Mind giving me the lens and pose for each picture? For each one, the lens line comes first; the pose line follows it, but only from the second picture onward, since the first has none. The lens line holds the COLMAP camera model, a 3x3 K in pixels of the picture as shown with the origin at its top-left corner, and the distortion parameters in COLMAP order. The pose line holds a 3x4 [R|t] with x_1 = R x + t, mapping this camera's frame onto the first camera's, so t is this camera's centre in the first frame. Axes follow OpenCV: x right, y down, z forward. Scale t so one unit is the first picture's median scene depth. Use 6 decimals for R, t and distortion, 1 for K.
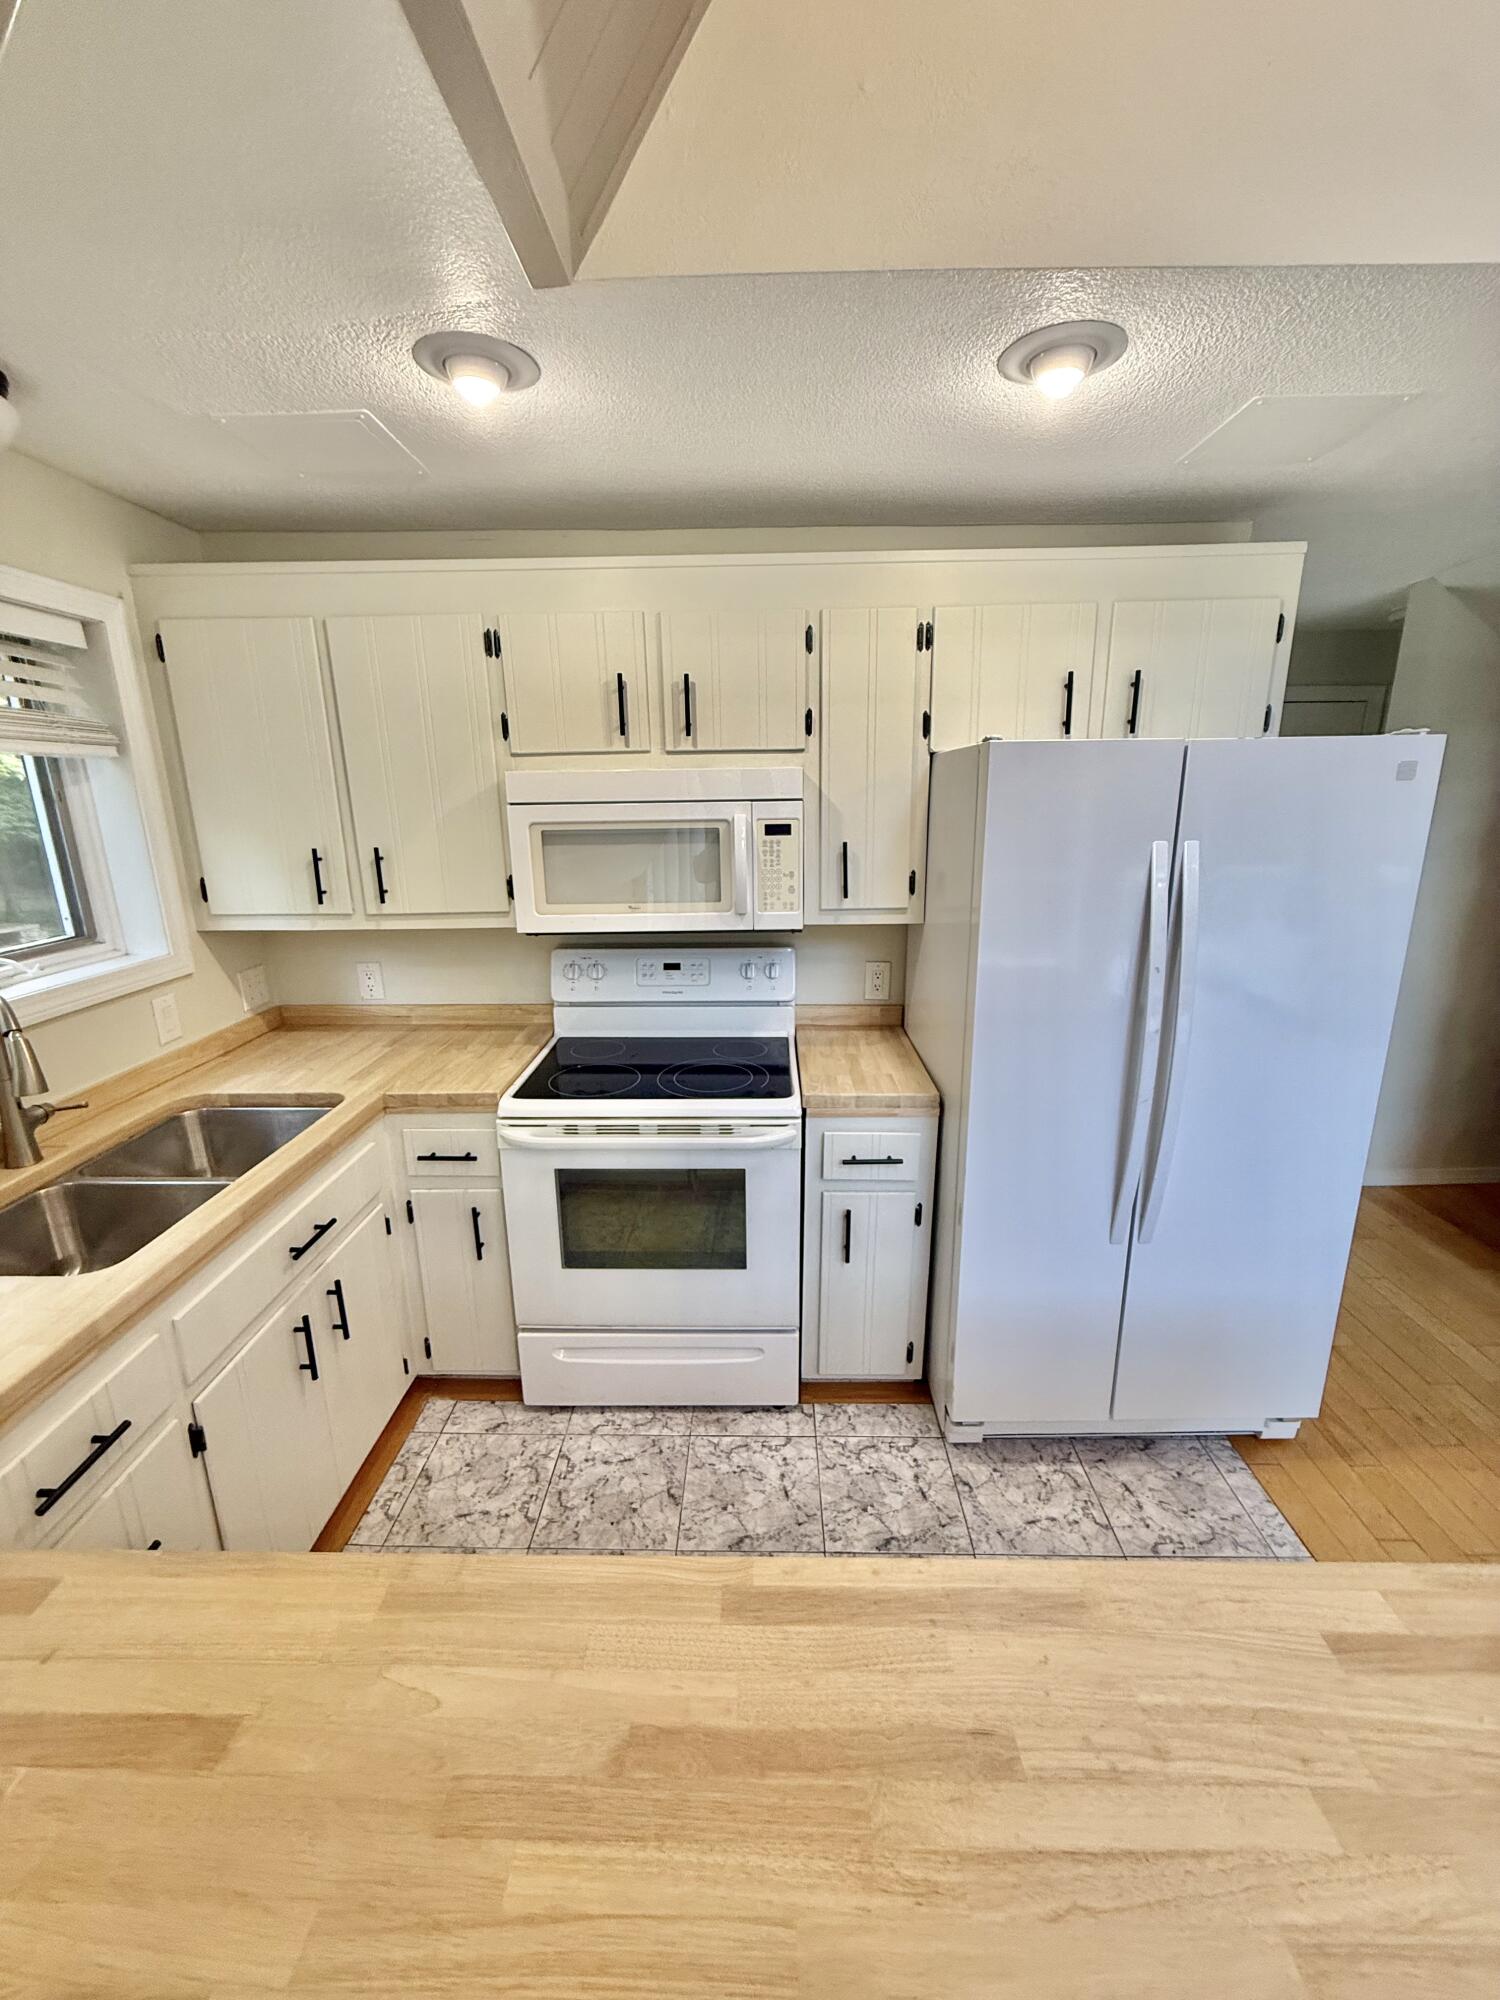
lens RADIAL K [[795.6, 0, 751.2], [0, 795.6, 1002.1], [0, 0, 1]] dist [-0.000091, 0.000392]
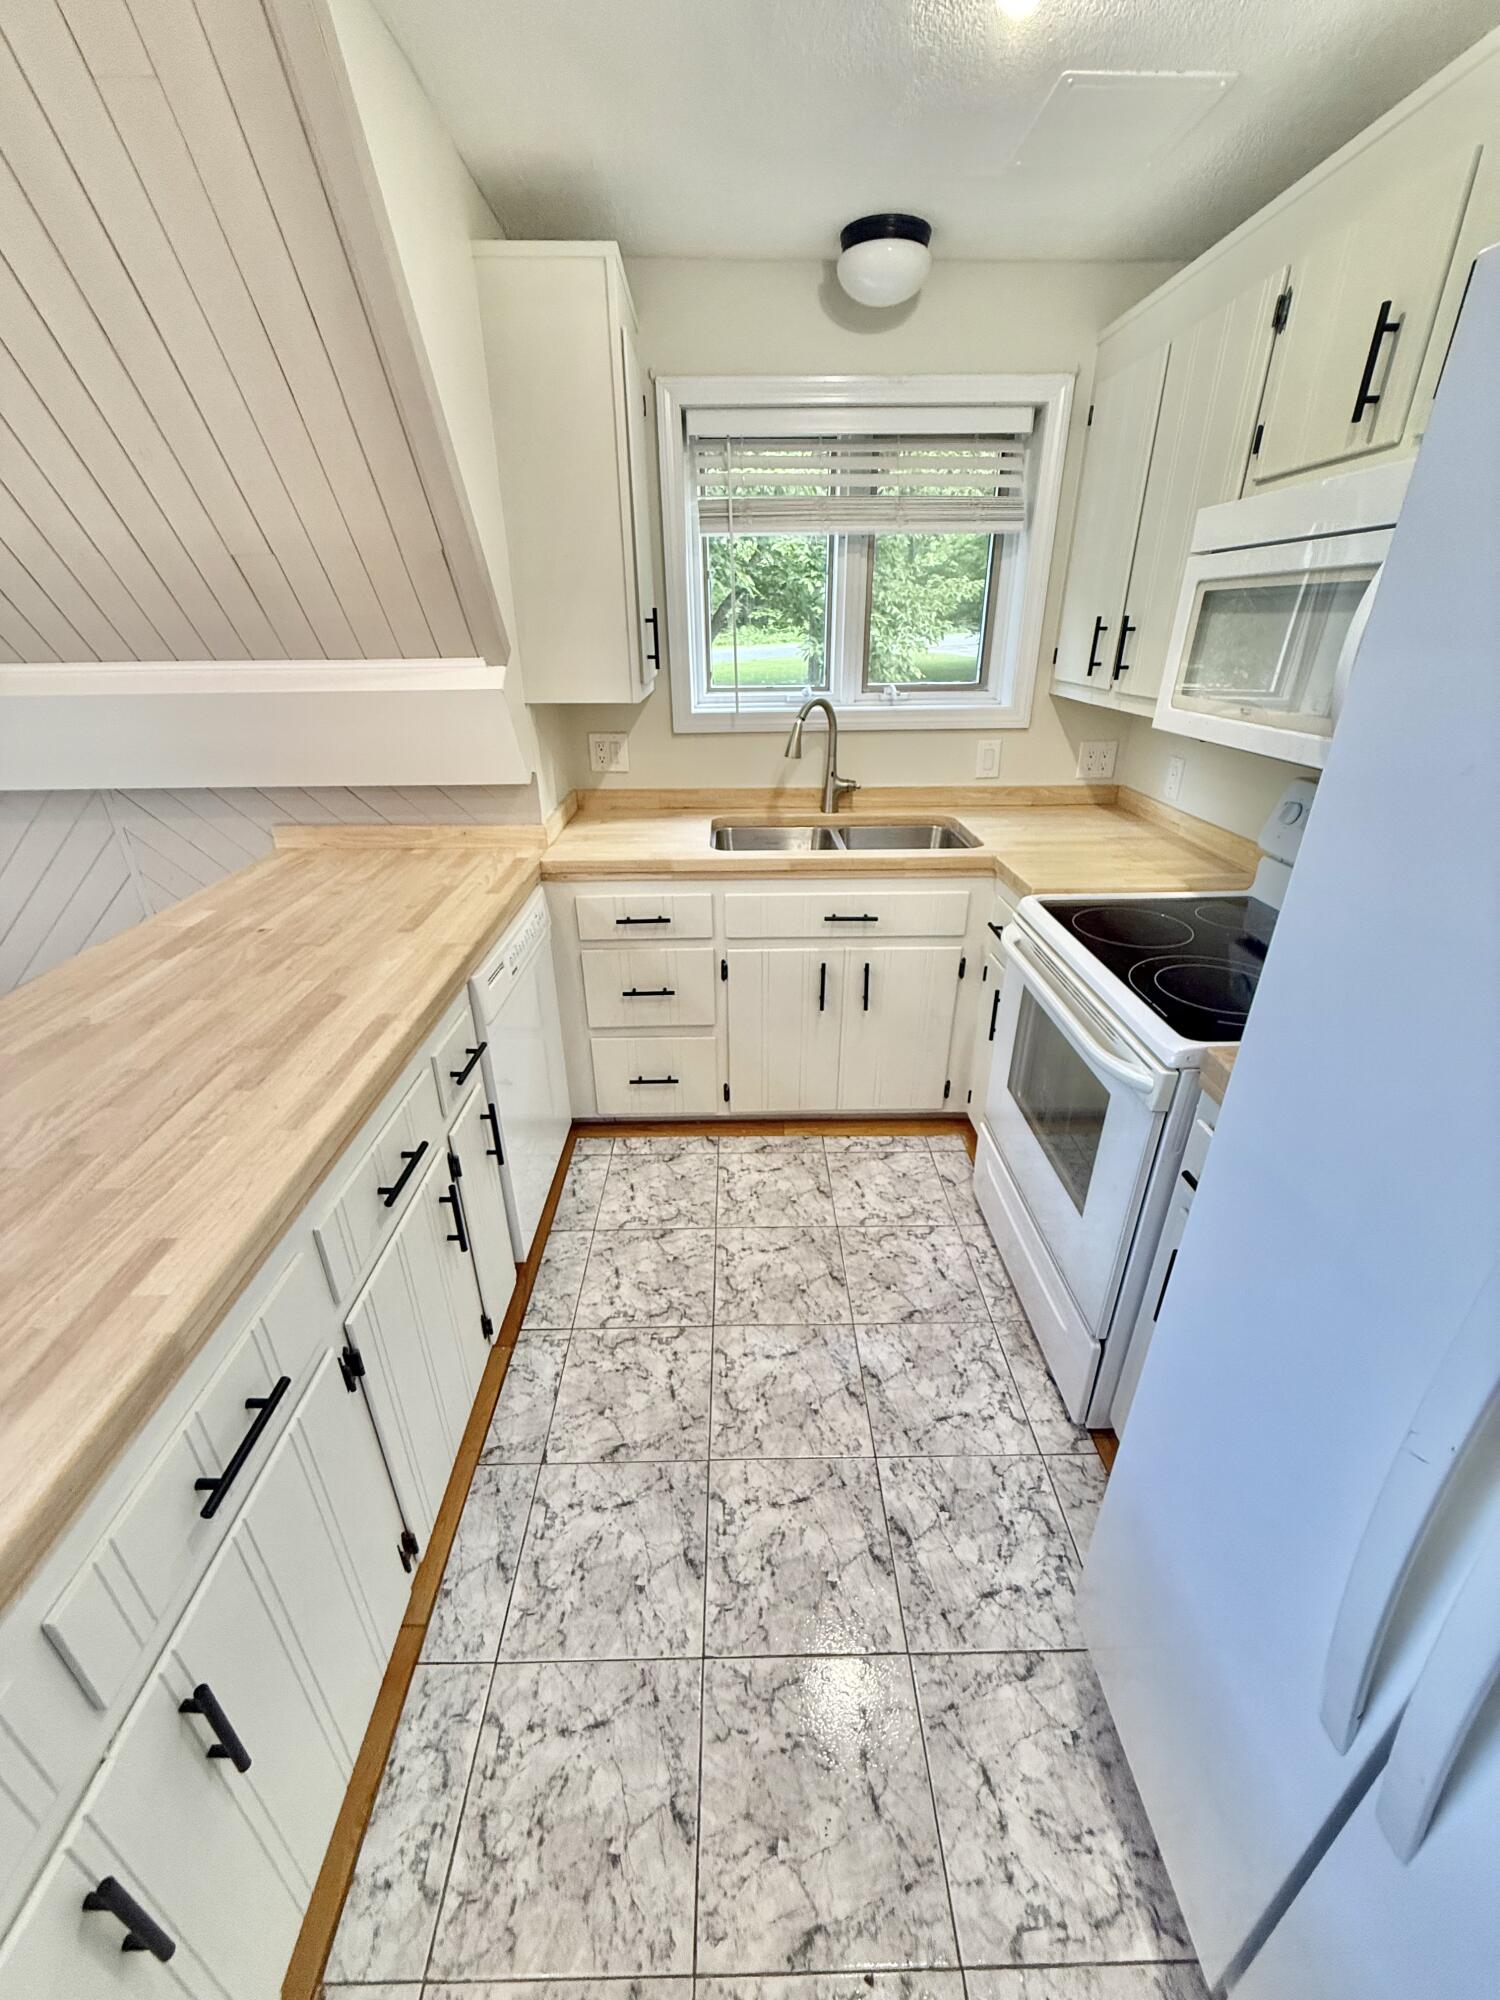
lens RADIAL K [[795.6, 0, 751.7], [0, 795.6, 1001.2], [0, 0, 1]] dist [-0.000091, 0.000392]
pose [[0.036060, 0.442788, -0.895901, 0.574451], [-0.249491, 0.872086, 0.420976, -0.084694], [0.967705, 0.208339, 0.141919, 0.548941]]
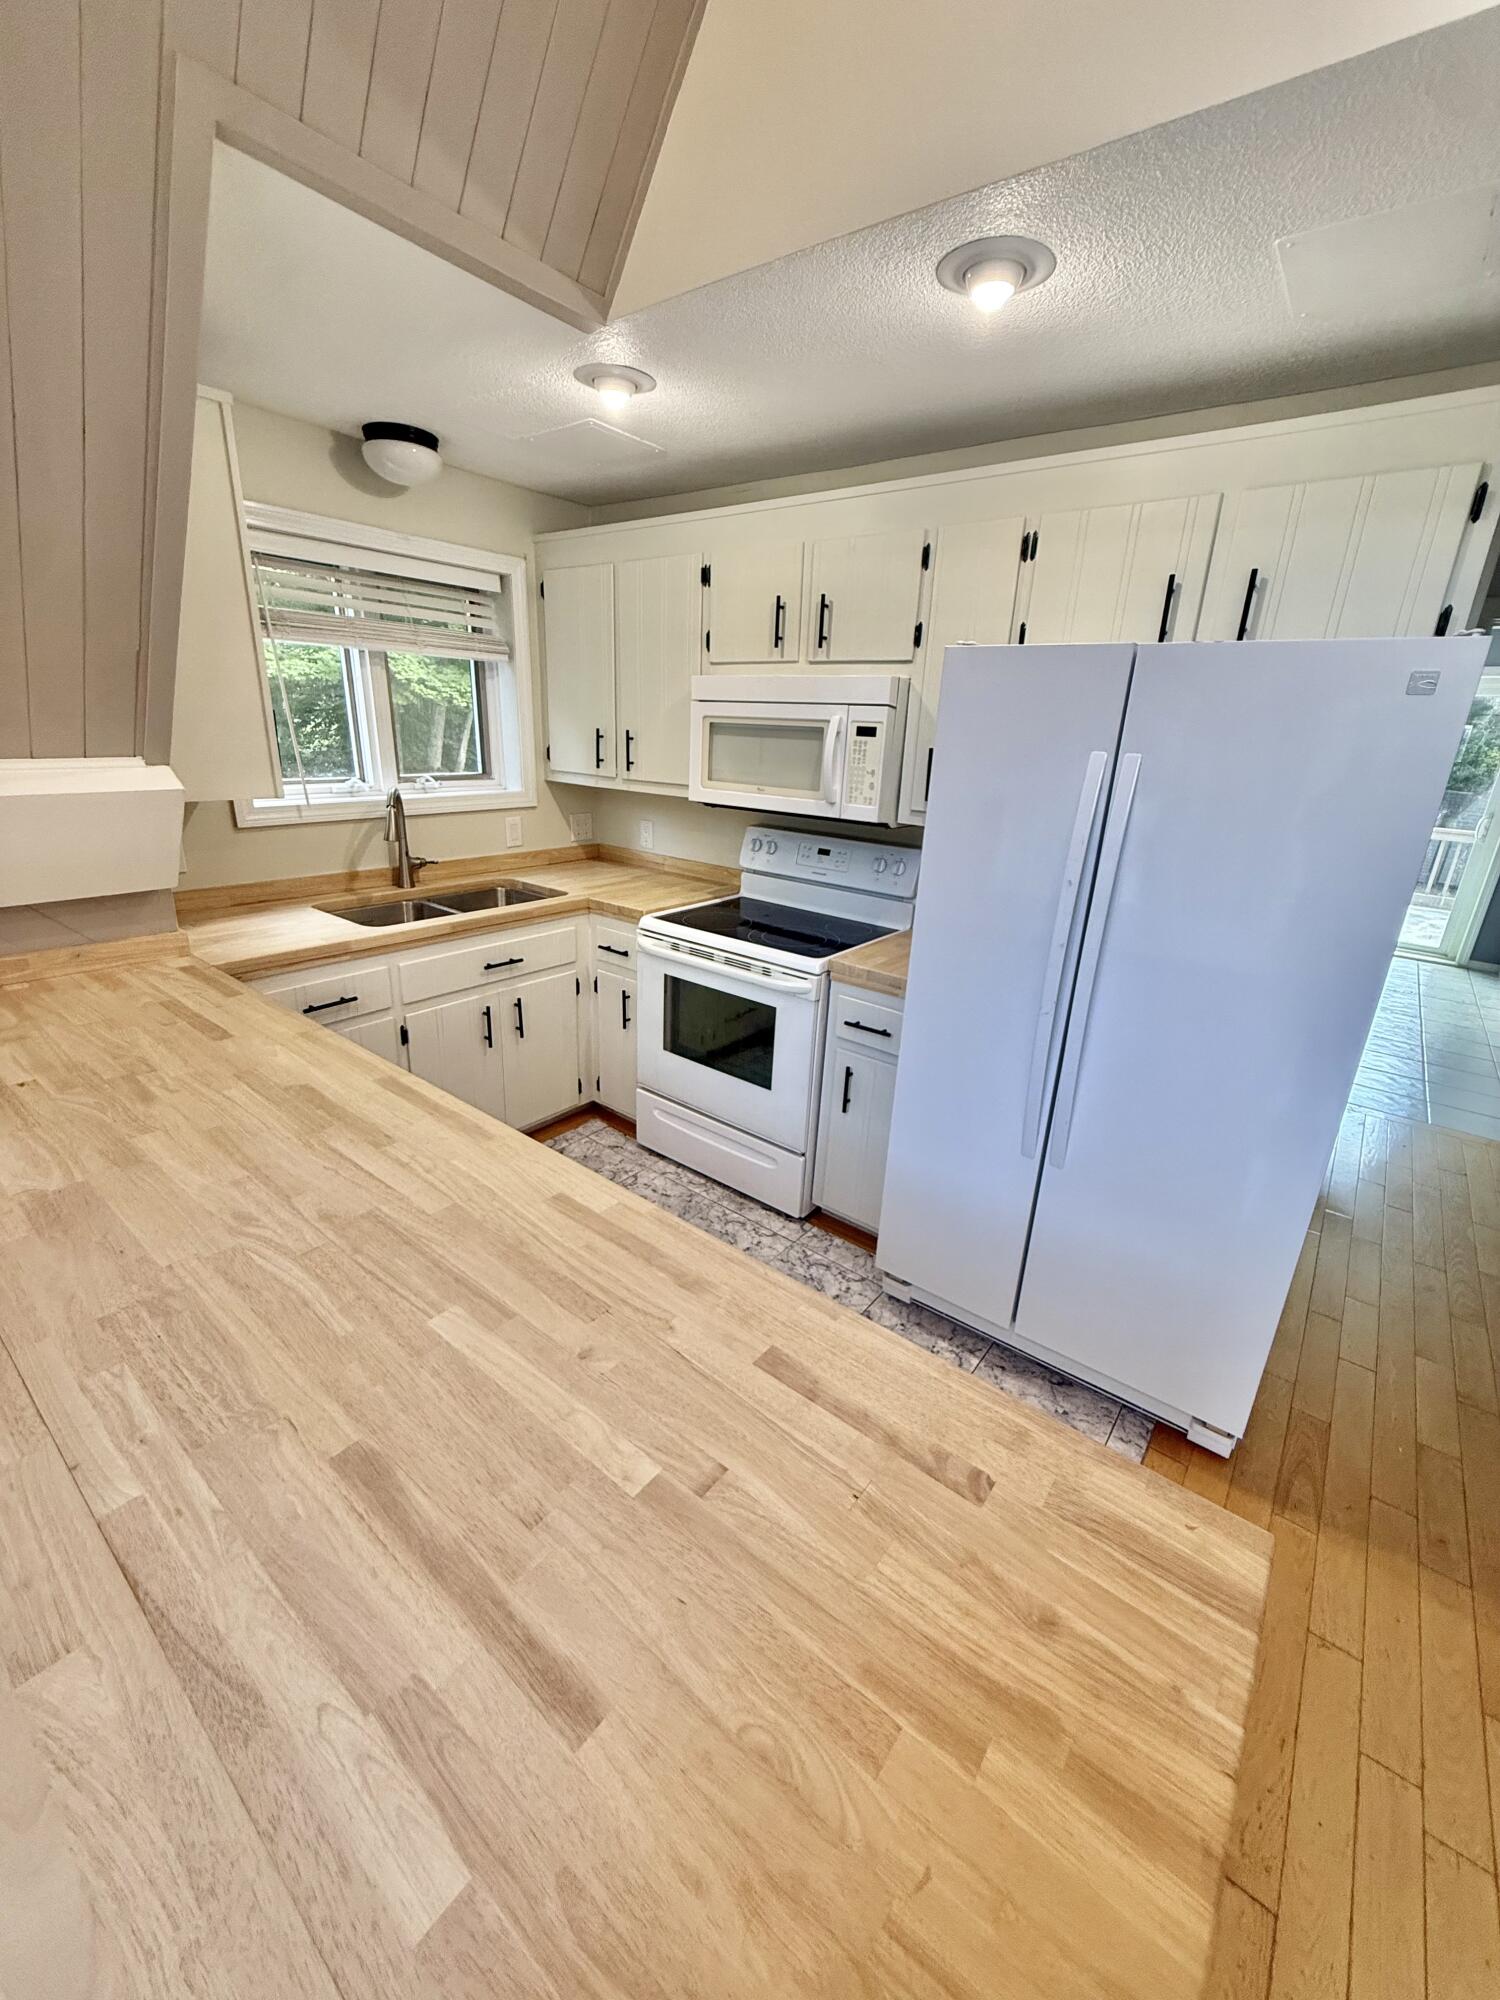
lens RADIAL K [[795.6, 0, 751.4], [0, 795.6, 1003.8], [0, 0, 1]] dist [-0.000091, 0.000392]
pose [[0.795916, 0.244458, -0.553857, 0.628839], [-0.203278, 0.969650, 0.135859, 0.042460], [0.570259, 0.004454, 0.821453, -0.038030]]
